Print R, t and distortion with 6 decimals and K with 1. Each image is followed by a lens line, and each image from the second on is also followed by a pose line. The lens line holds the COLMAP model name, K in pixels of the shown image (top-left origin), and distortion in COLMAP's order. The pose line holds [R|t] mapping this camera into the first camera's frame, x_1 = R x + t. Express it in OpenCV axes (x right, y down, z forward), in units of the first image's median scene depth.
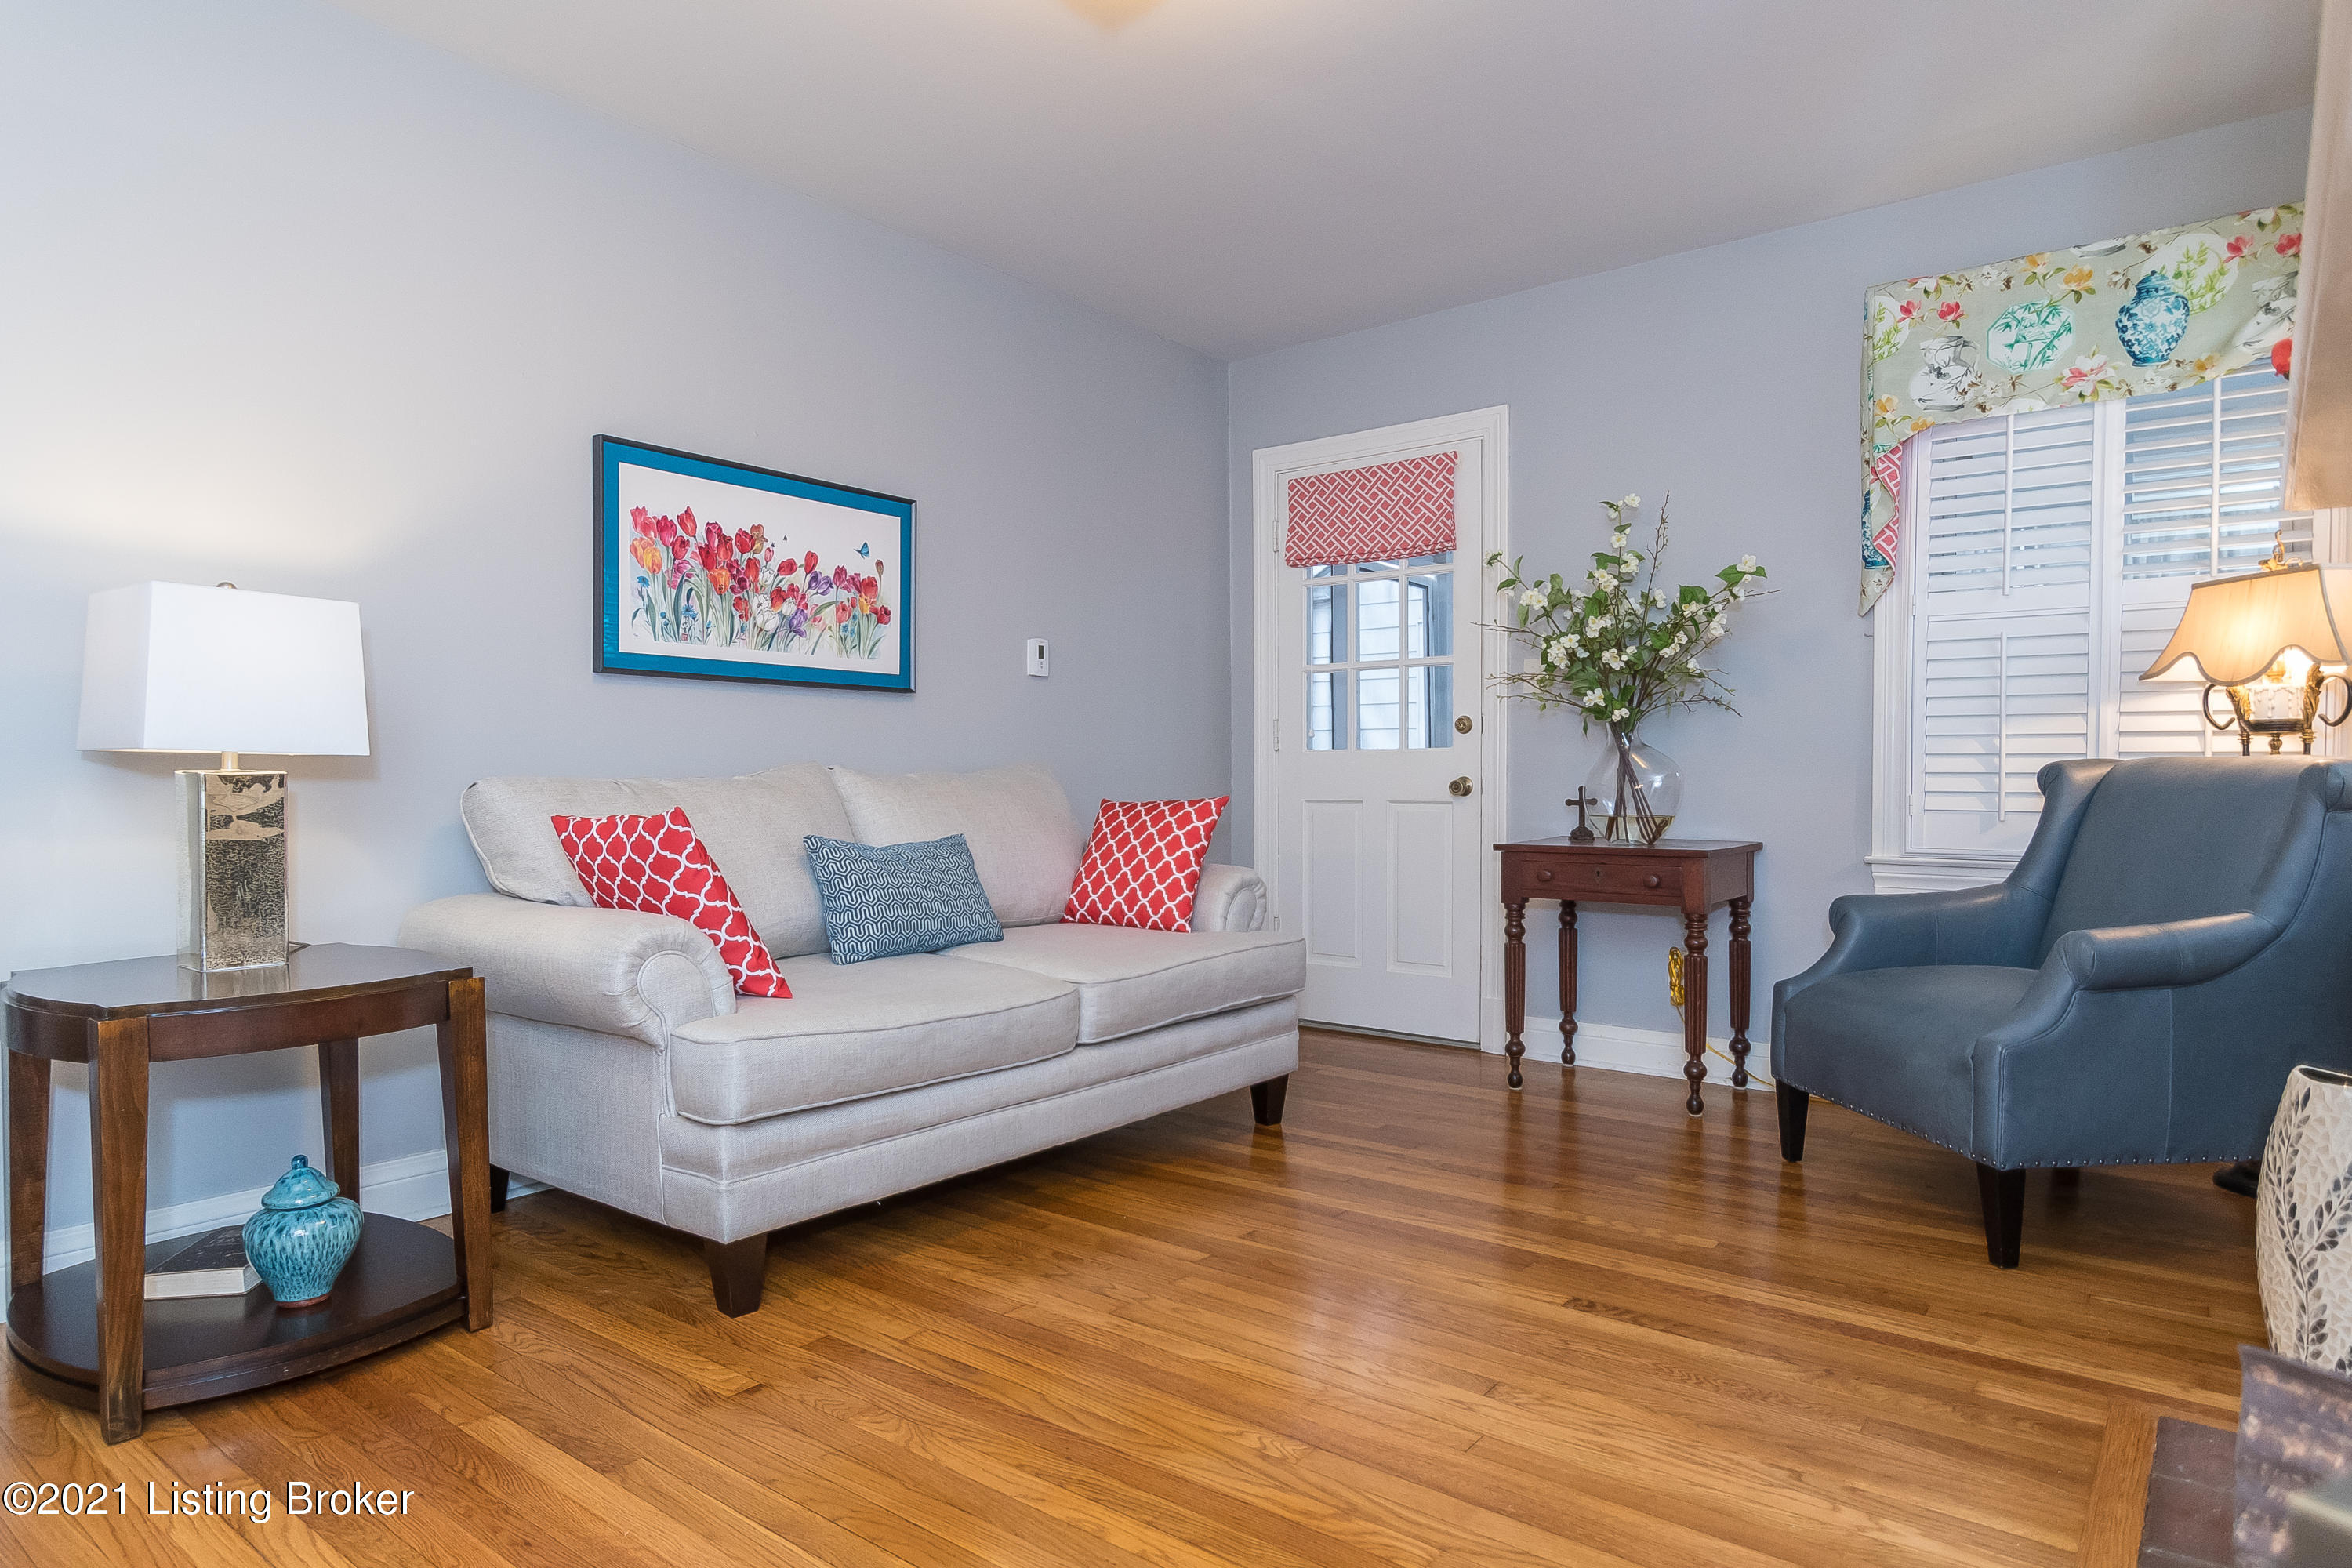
lens RADIAL K [[1346.3, 0, 1176.0], [0, 1346.3, 784.0], [0, 0, 1]] dist [0.001472, 0.000770]
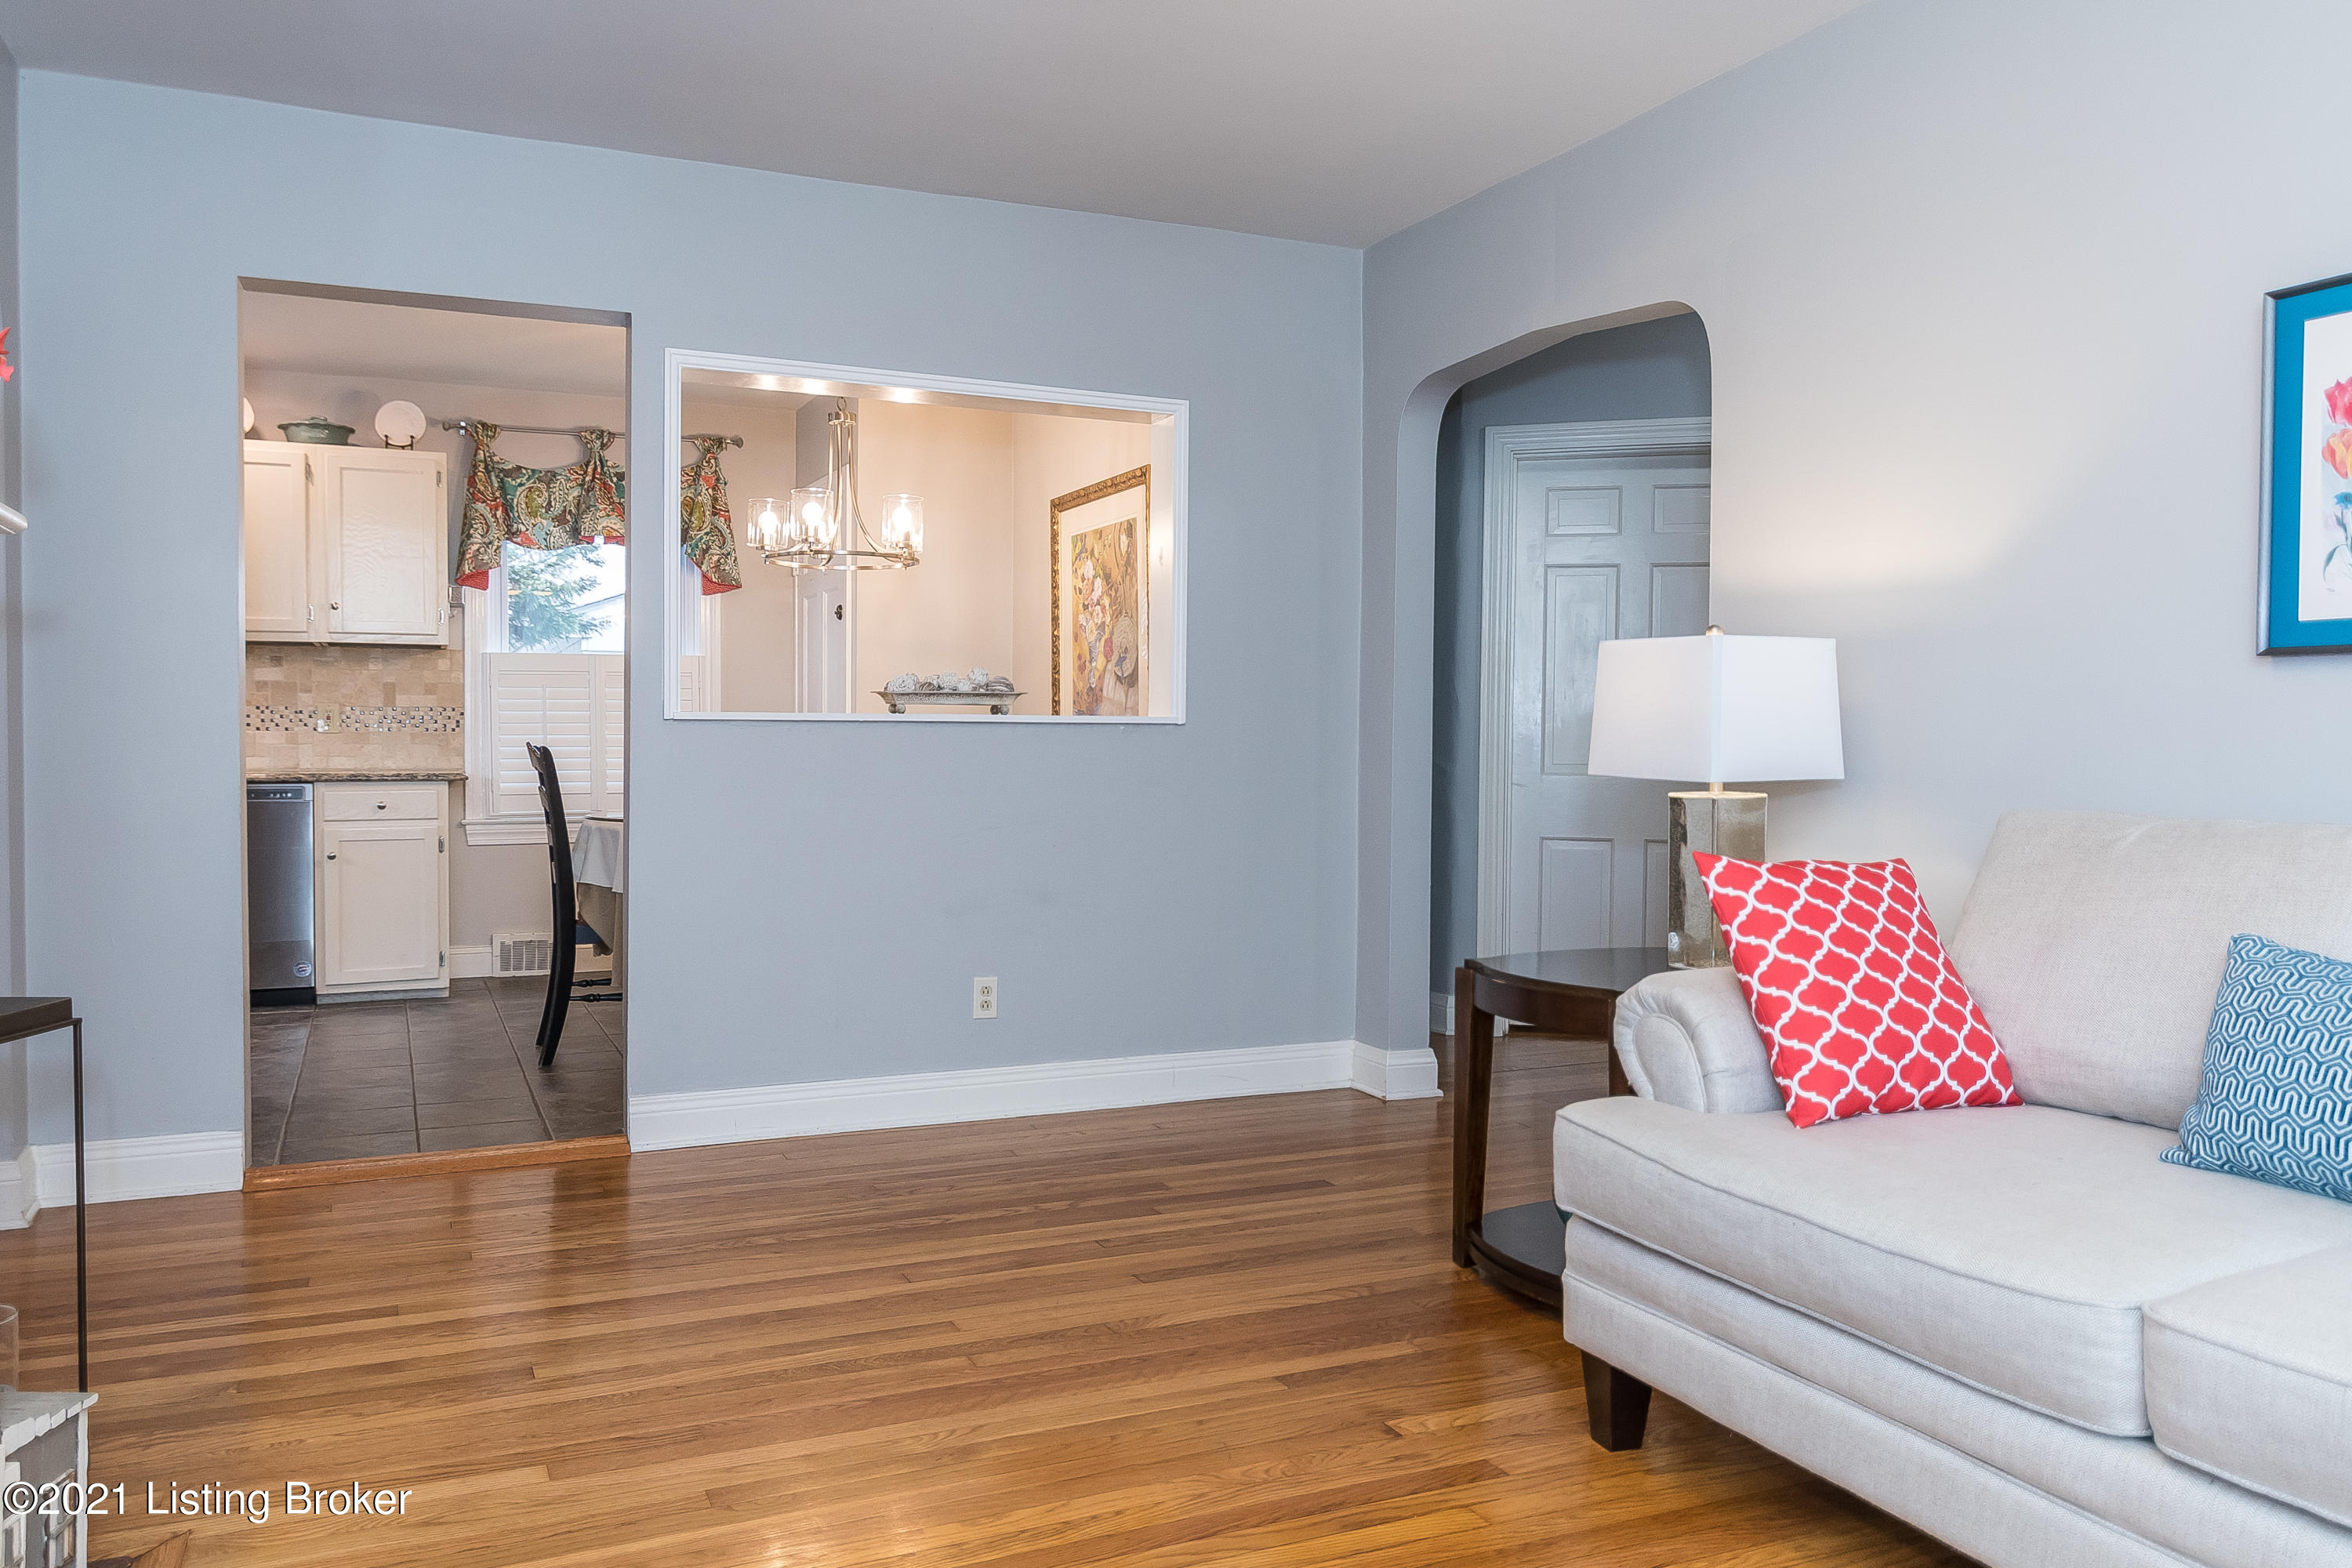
lens RADIAL K [[1755.8, 0, 1176.0], [0, 1755.8, 784.0], [0, 0, 1]] dist [-0.000022, -0.001455]
pose [[-0.463650, 0.020613, -0.885779, 1.102490], [-0.011768, 0.999498, 0.029419, -0.077825], [0.885940, 0.024064, -0.463175, 1.786068]]
